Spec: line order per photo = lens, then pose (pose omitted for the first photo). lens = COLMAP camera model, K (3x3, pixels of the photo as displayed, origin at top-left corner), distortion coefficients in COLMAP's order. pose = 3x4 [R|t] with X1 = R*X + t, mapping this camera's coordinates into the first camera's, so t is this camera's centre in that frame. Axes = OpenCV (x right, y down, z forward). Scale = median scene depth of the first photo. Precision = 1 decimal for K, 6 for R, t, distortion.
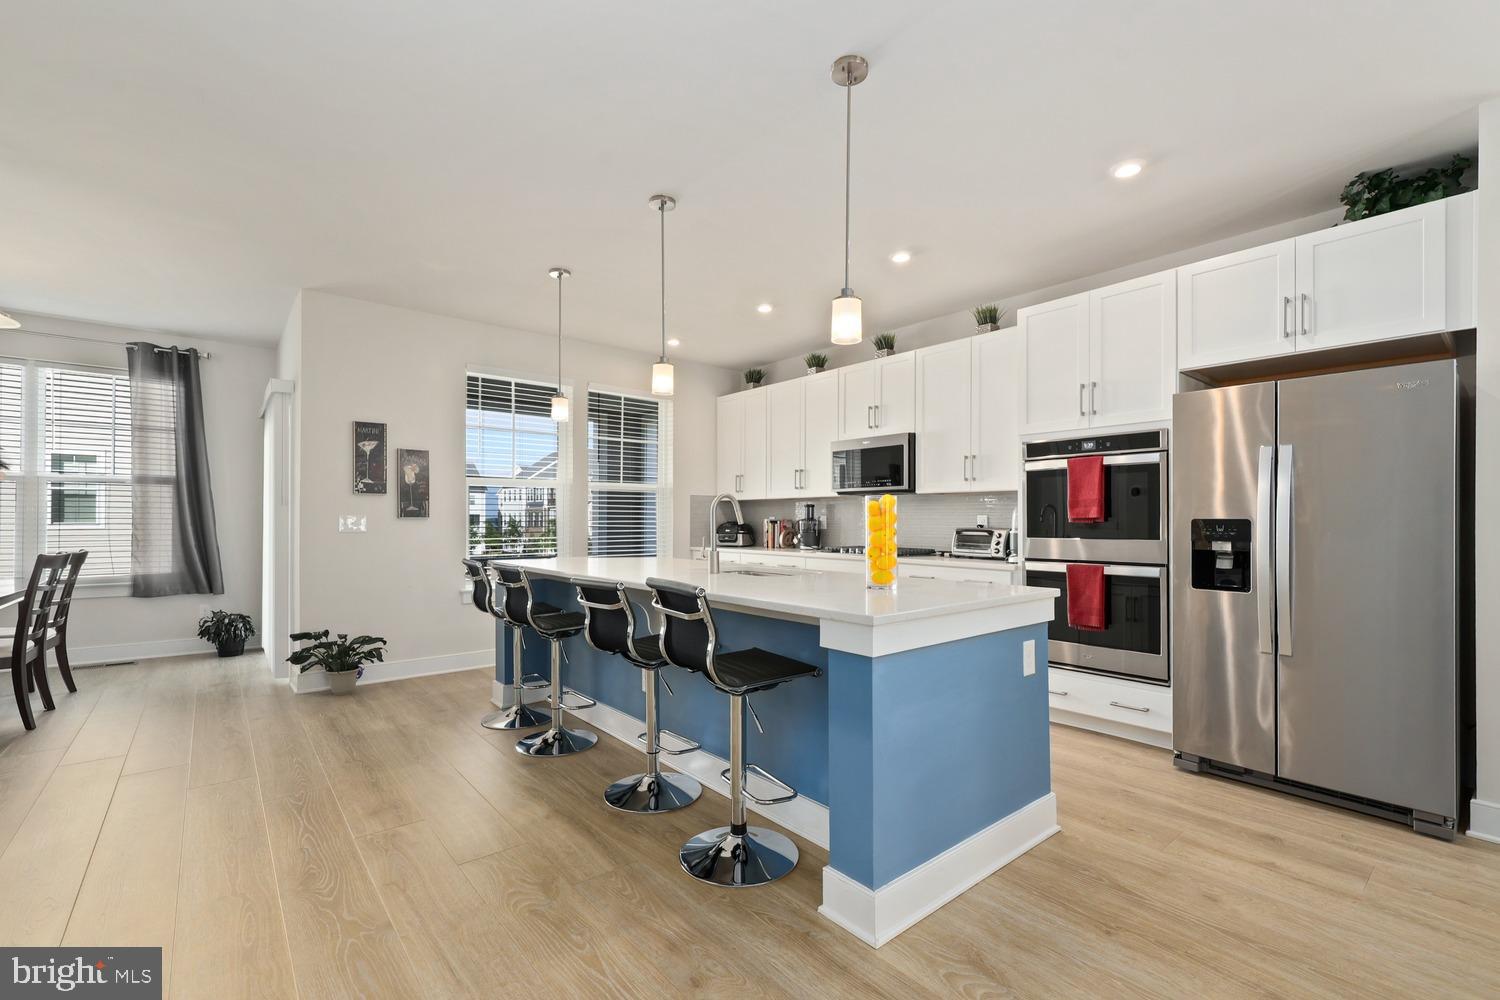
lens RADIAL K [[620.4, 0, 749.8], [0, 620.4, 520.0], [0, 0, 1]] dist [-0.001402, -0.000521]
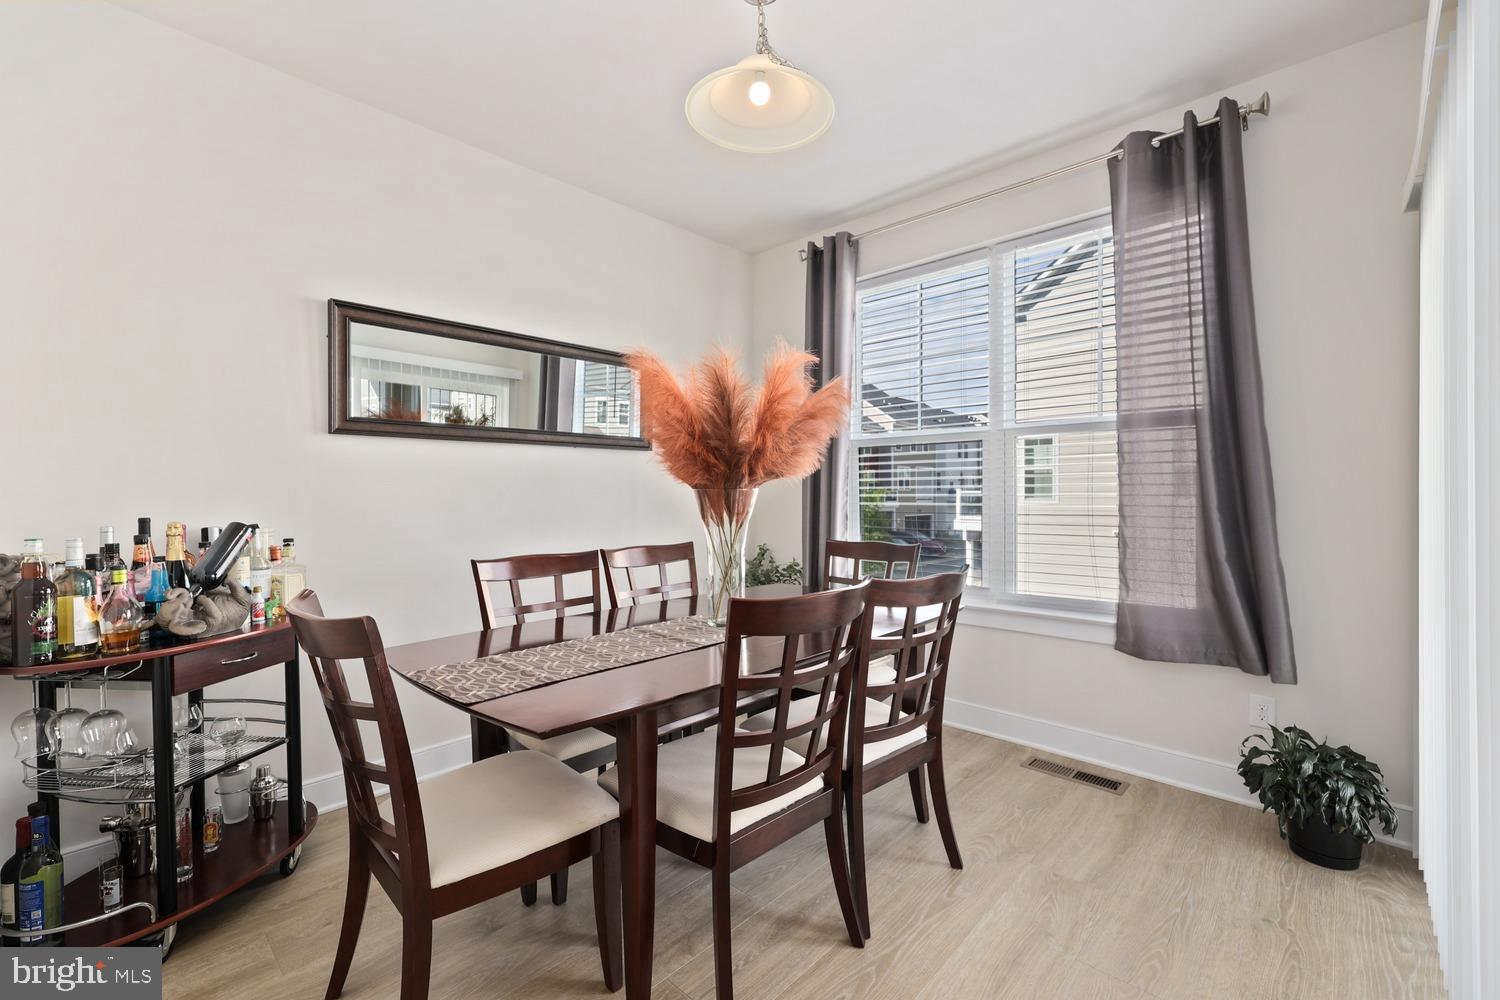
lens RADIAL K [[626.4, 0, 750.0], [0, 626.4, 500.0], [0, 0, 1]] dist [0.011769, -0.000131]
pose [[0.115403, -0.000462, -0.993319, -0.501955], [0.006296, 0.999980, 0.000266, -0.001021], [0.993299, -0.006285, 0.115404, 0.620877]]
